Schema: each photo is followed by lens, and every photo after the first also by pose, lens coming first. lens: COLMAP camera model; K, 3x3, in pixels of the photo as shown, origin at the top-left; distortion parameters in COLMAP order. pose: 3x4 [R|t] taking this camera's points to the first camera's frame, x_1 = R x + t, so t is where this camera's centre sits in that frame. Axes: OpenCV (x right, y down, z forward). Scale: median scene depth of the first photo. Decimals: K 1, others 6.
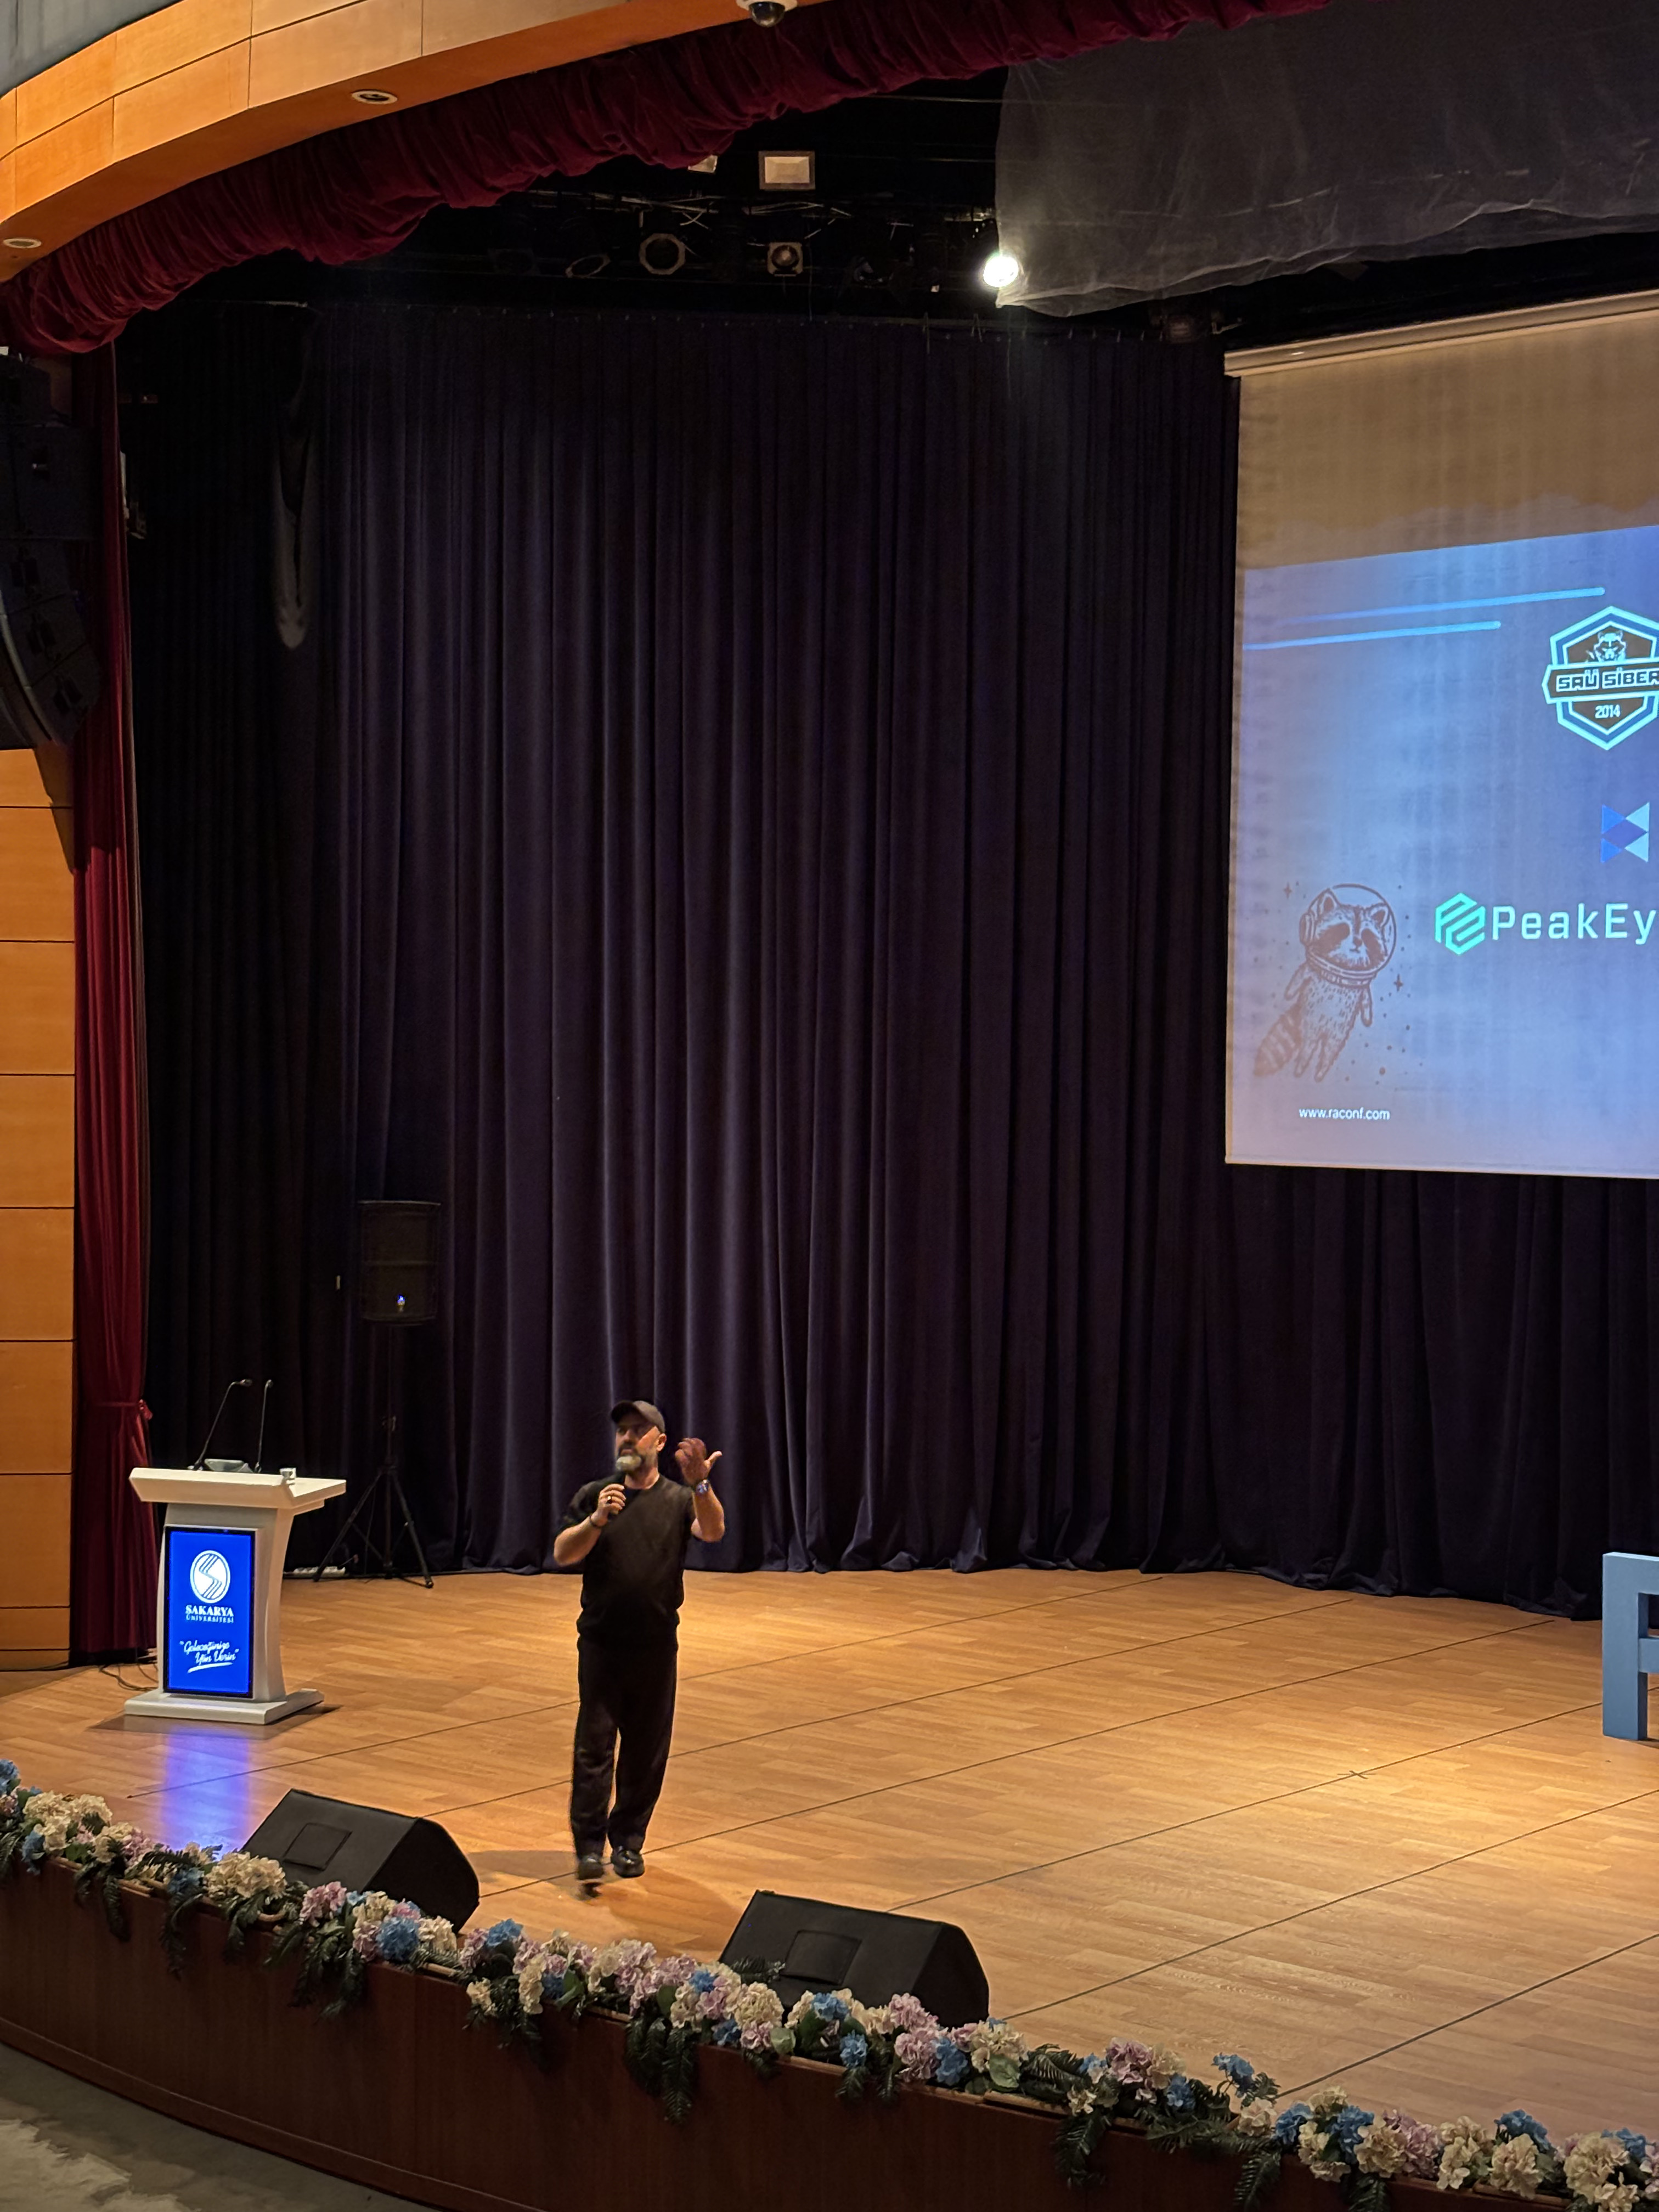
lens RADIAL K [[3315.4, 0, 823.2], [0, 3315.4, 1103.3], [0, 0, 1]] dist [0.261657, -1.006540]
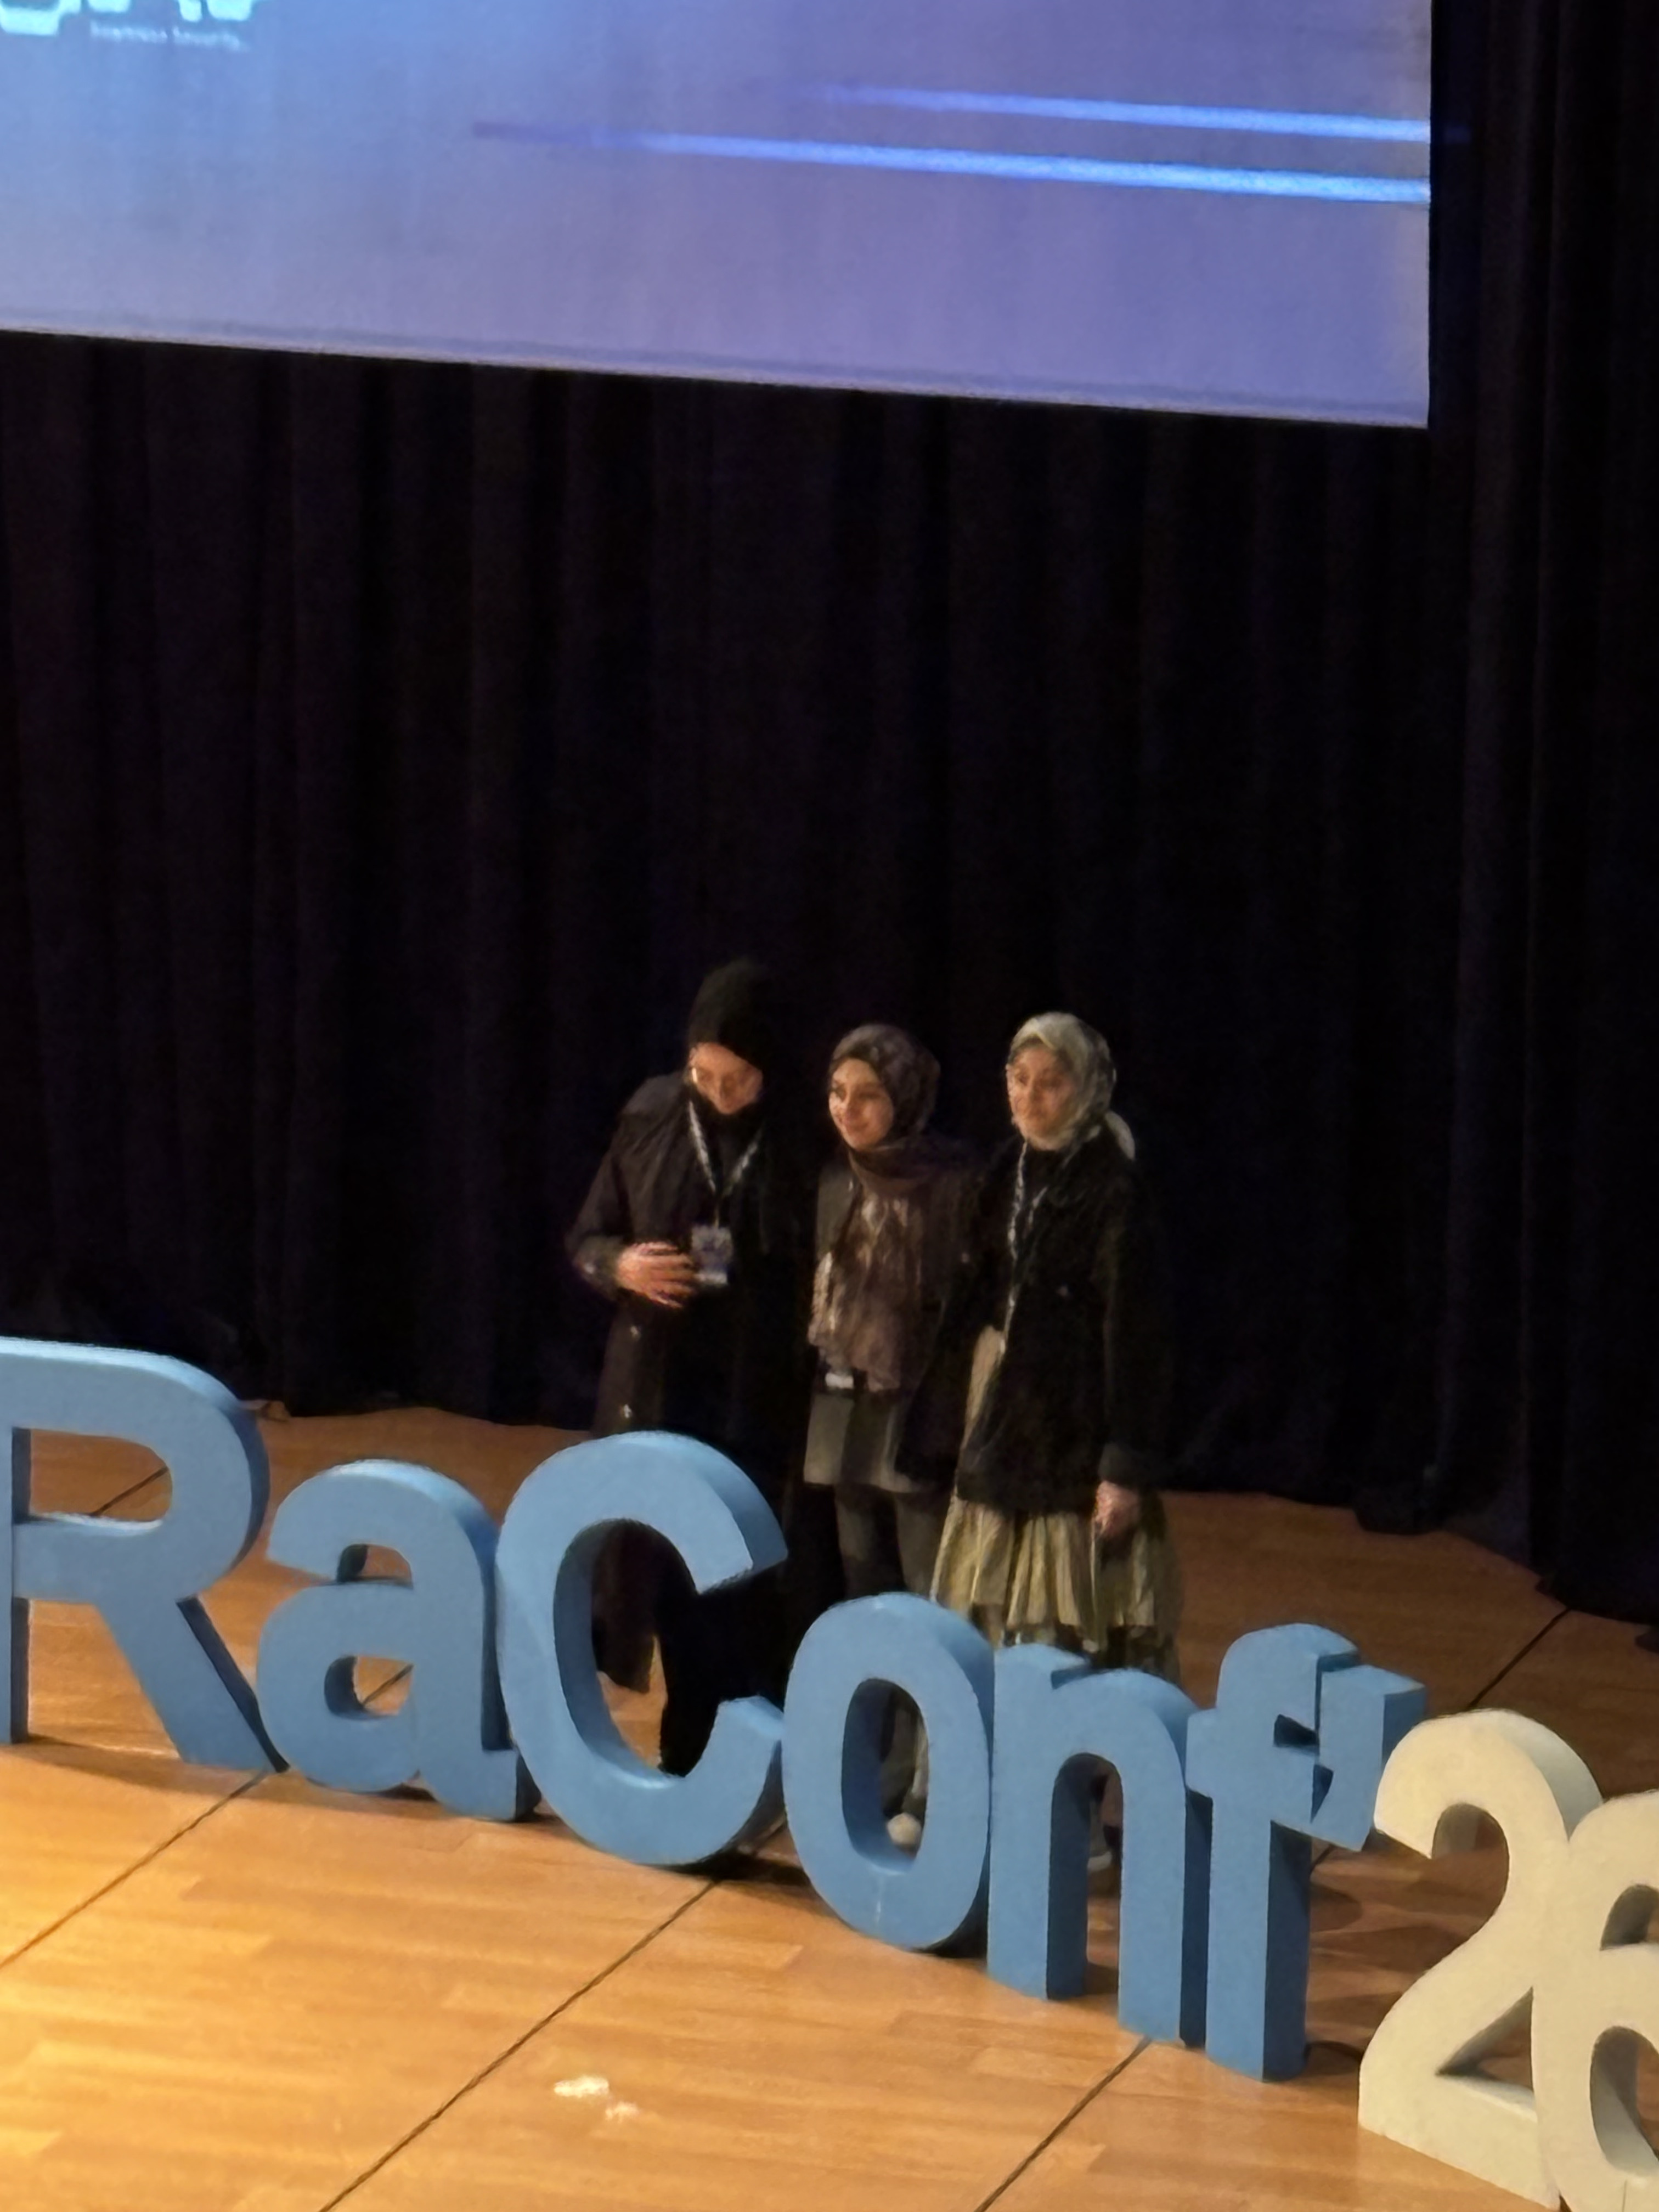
lens RADIAL K [[10988.4, 0, 829.5], [0, 10988.4, 1106.0], [0, 0, 1]] dist [0.086401, 2.815630]
pose [[0.925453, -0.077156, 0.370922, -0.207980], [-0.004865, 0.976542, 0.215270, -0.225225], [-0.378830, -0.201027, 0.903369, -0.371525]]
